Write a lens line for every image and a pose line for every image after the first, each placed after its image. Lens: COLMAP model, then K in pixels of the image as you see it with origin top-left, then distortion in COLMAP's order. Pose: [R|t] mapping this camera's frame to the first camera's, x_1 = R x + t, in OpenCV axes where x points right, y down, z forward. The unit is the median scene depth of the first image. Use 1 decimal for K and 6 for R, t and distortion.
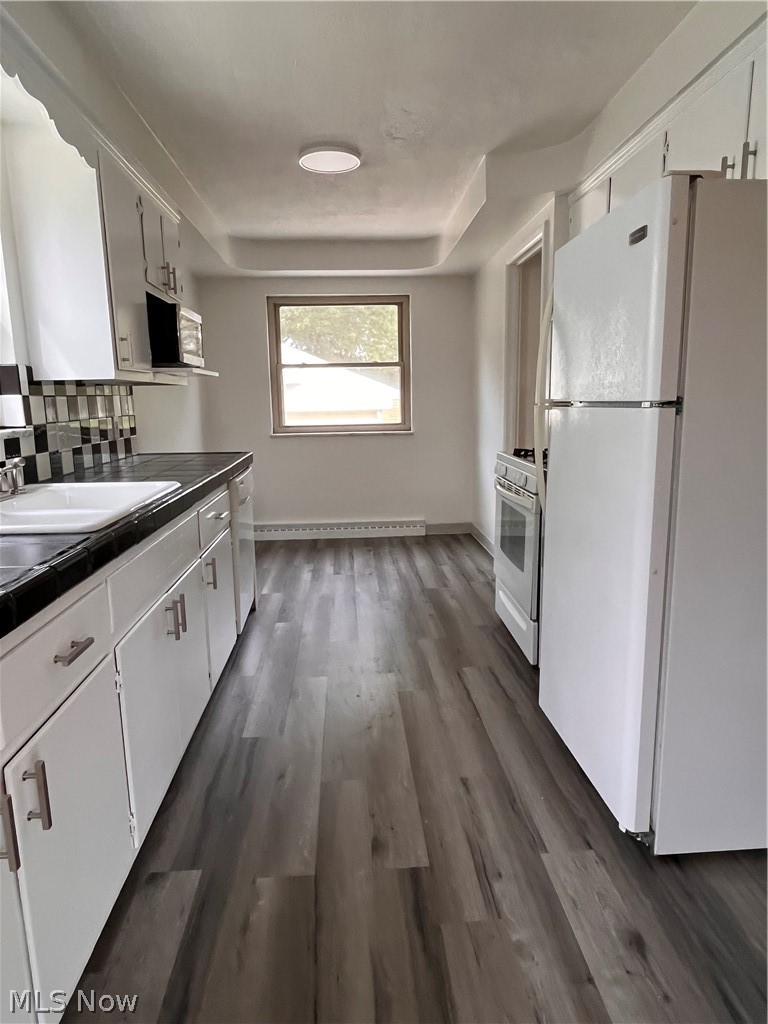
lens RADIAL K [[640.1, 0, 382.7], [0, 640.1, 513.6], [0, 0, 1]] dist [-0.002858, -0.001471]
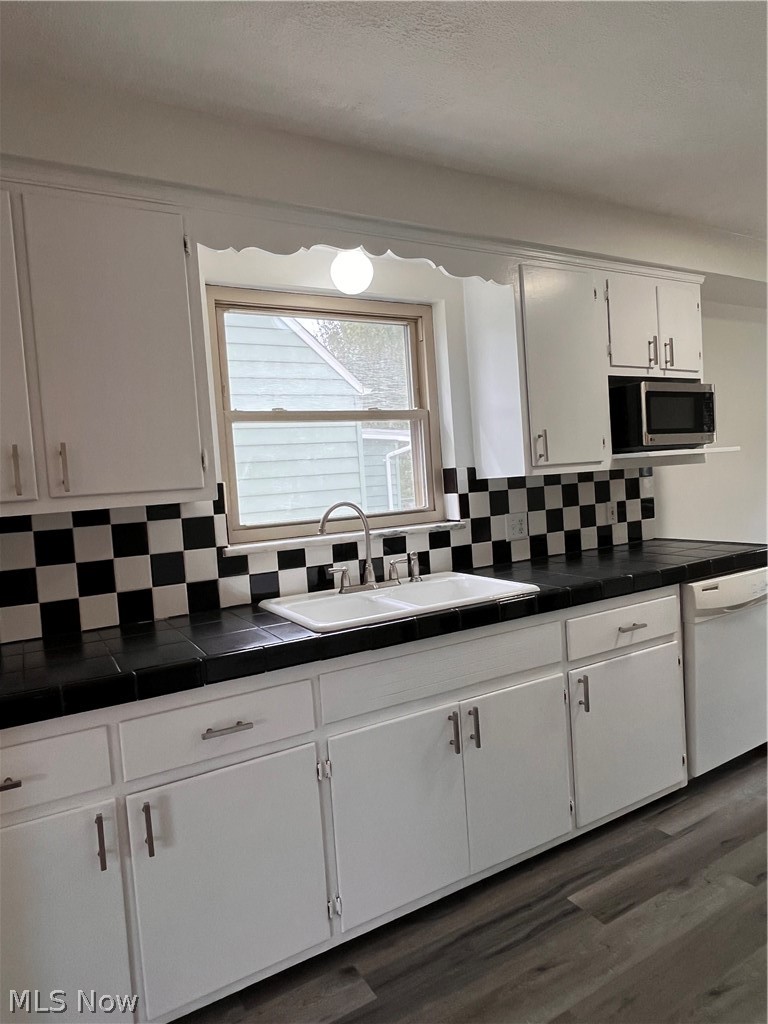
lens RADIAL K [[640.1, 0, 382.7], [0, 640.1, 513.6], [0, 0, 1]] dist [-0.002858, -0.001471]
pose [[0.450280, 0.037208, -0.892112, 0.403656], [-0.098150, 0.995139, -0.008035, -0.124728], [0.887476, 0.091179, 0.451743, 0.353341]]
